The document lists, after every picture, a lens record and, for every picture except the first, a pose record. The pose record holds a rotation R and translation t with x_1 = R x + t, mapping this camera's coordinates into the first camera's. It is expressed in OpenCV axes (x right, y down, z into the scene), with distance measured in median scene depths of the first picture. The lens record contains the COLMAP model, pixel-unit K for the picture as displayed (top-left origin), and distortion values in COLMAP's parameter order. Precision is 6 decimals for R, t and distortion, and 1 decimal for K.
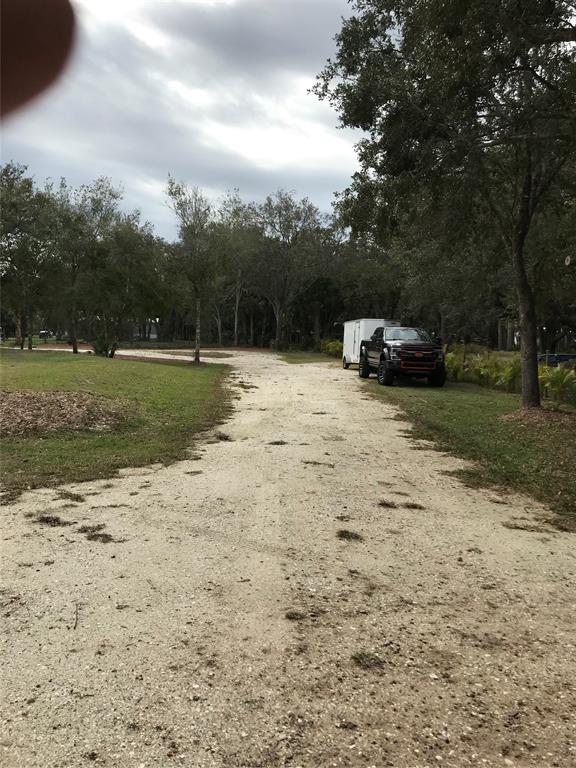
lens RADIAL K [[638.2, 0, 286.4], [0, 638.2, 383.7], [0, 0, 1]] dist [0.017676, 0.000435]
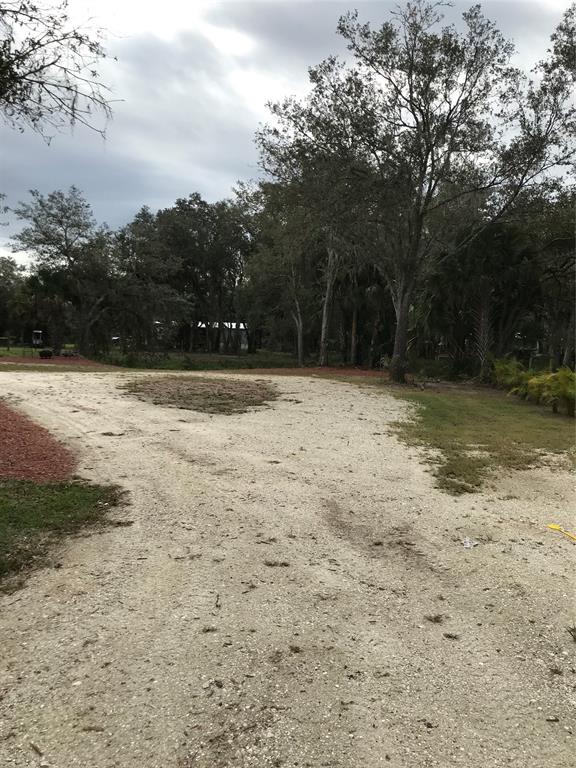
lens RADIAL K [[638.2, 0, 287.5], [0, 638.2, 382.3], [0, 0, 1]] dist [0.017676, 0.000435]
pose [[0.981482, 0.031493, -0.188950, -0.003237], [-0.035579, 0.999200, -0.018272, -0.037997], [0.188224, 0.024656, 0.981817, 0.513505]]
